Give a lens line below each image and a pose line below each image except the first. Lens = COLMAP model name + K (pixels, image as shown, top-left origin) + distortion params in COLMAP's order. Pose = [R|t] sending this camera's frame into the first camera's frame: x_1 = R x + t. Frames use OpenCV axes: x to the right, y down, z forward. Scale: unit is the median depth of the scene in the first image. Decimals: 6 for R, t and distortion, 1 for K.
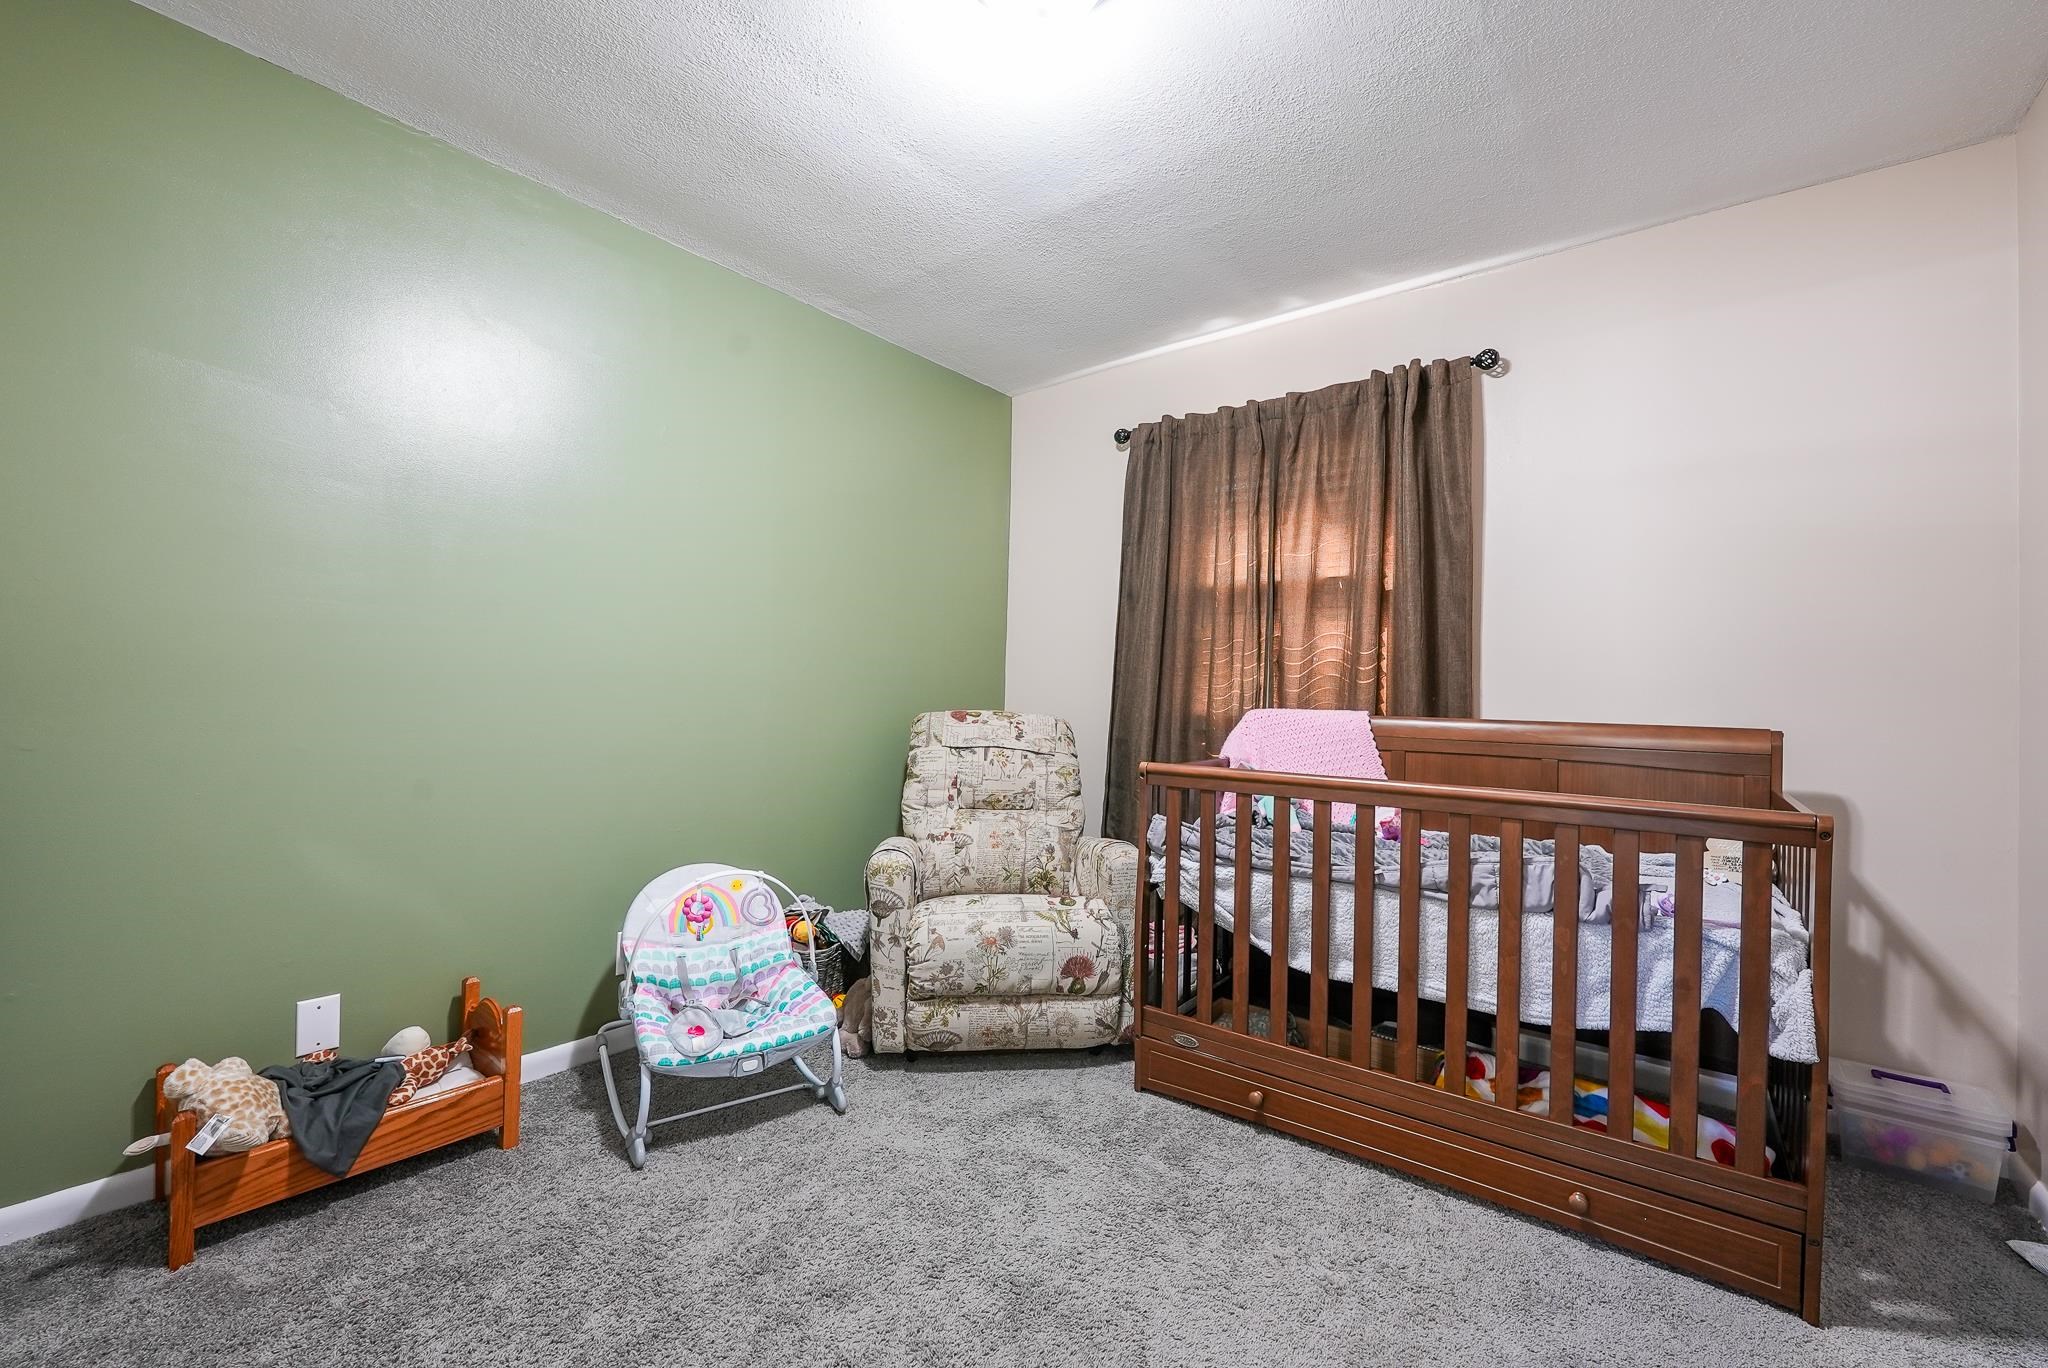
lens RADIAL K [[831.0, 0, 1026.6], [0, 831.0, 687.7], [0, 0, 1]] dist [-0.008398, -0.002005]
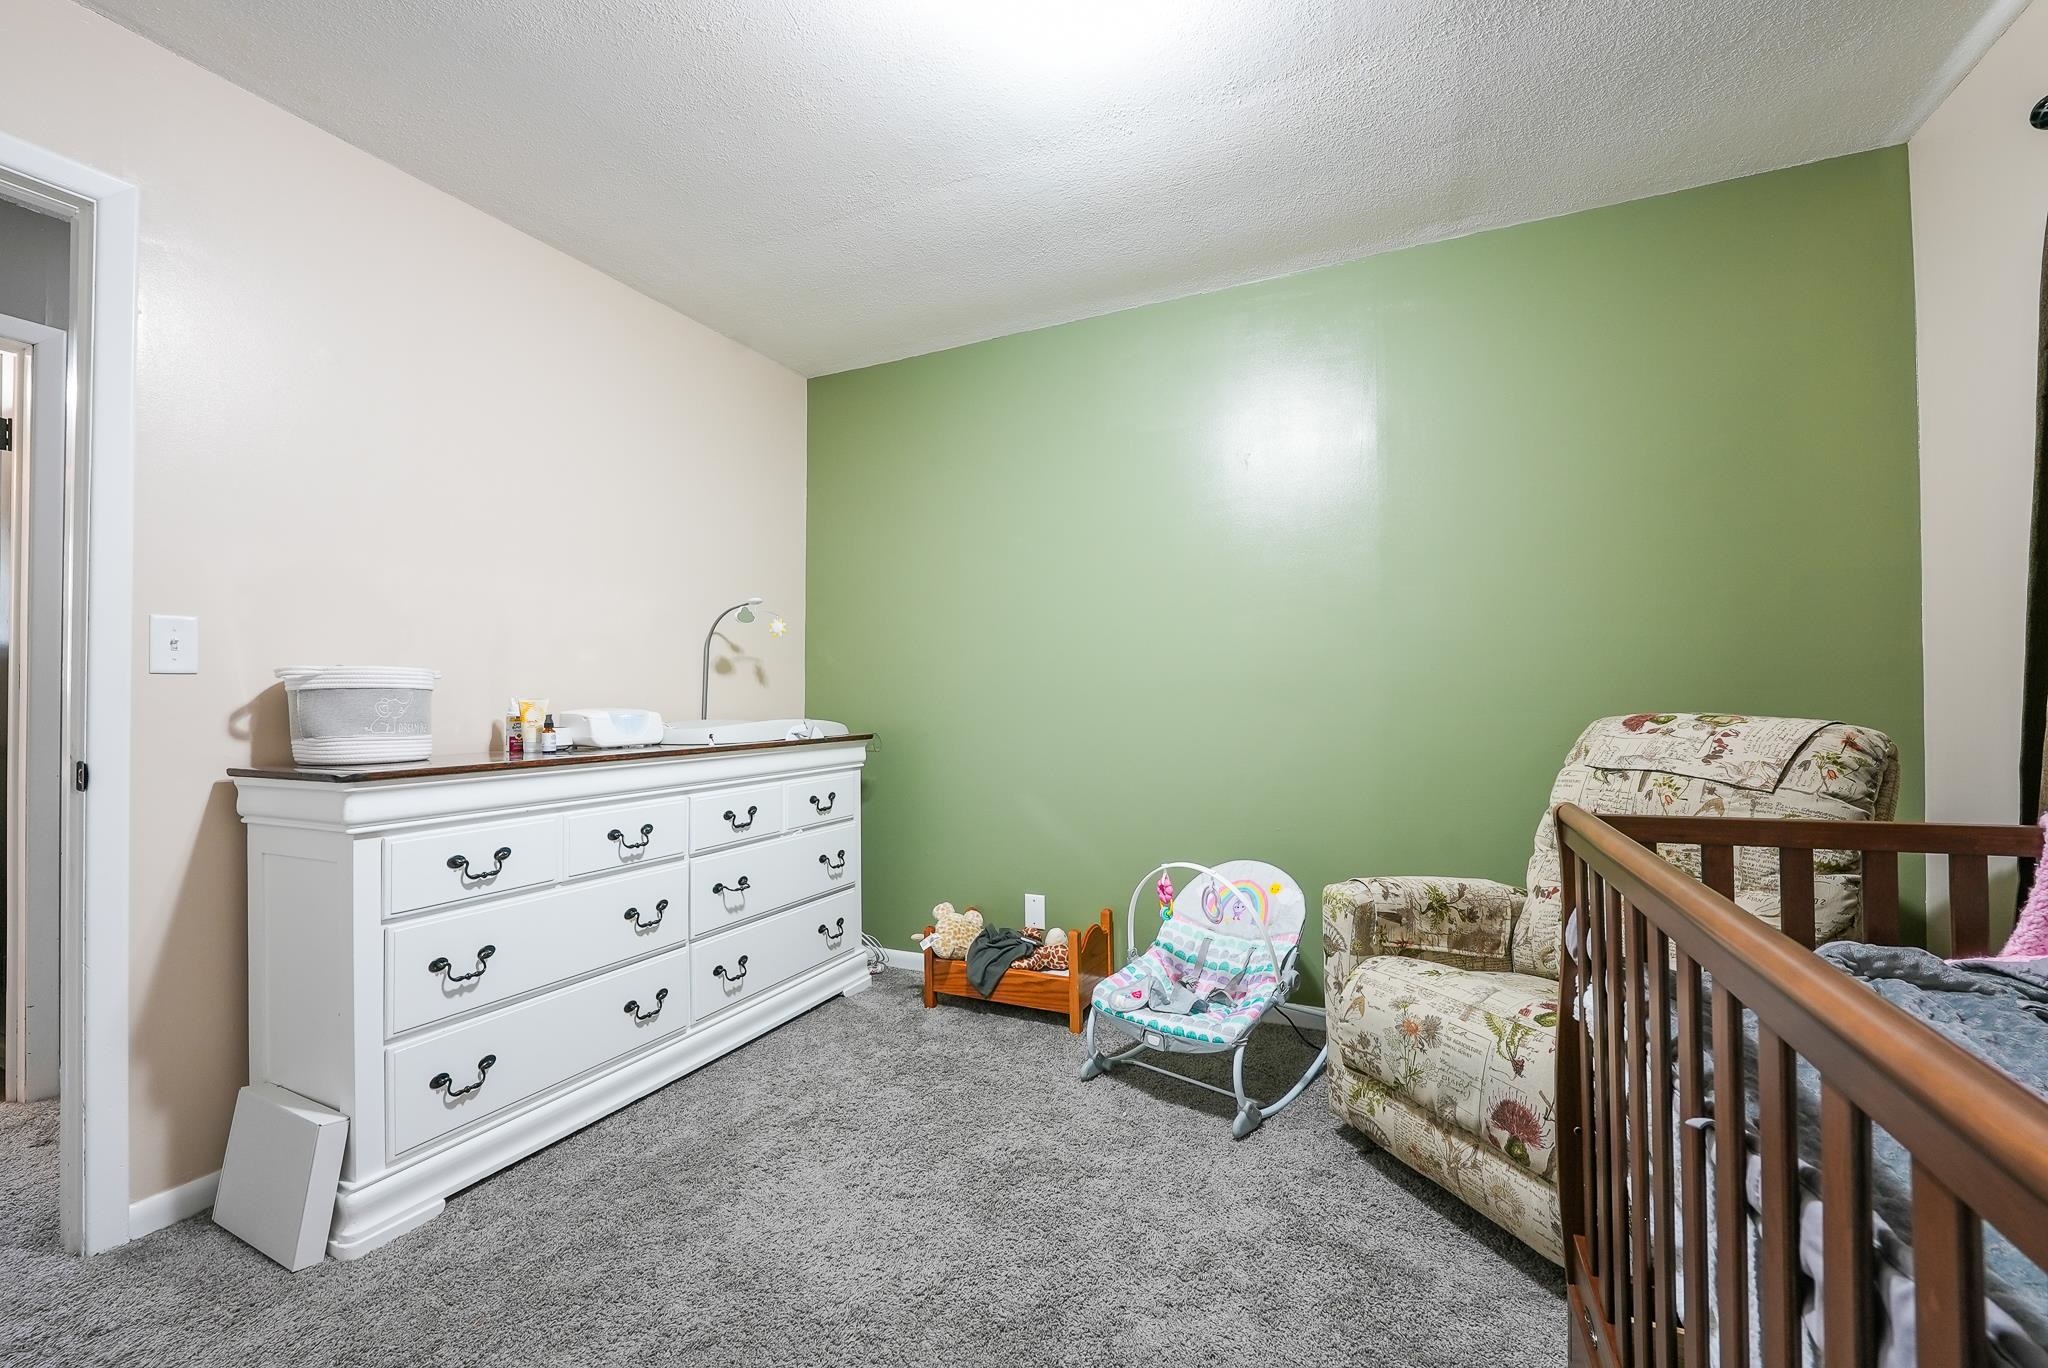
lens RADIAL K [[831.0, 0, 1024.0], [0, 831.0, 683.7], [0, 0, 1]] dist [-0.008398, -0.002005]
pose [[0.235370, -0.040215, -0.971074, 0.599510], [0.028655, 0.998996, -0.034426, 0.015949], [0.971483, -0.019723, 0.236286, 0.496234]]
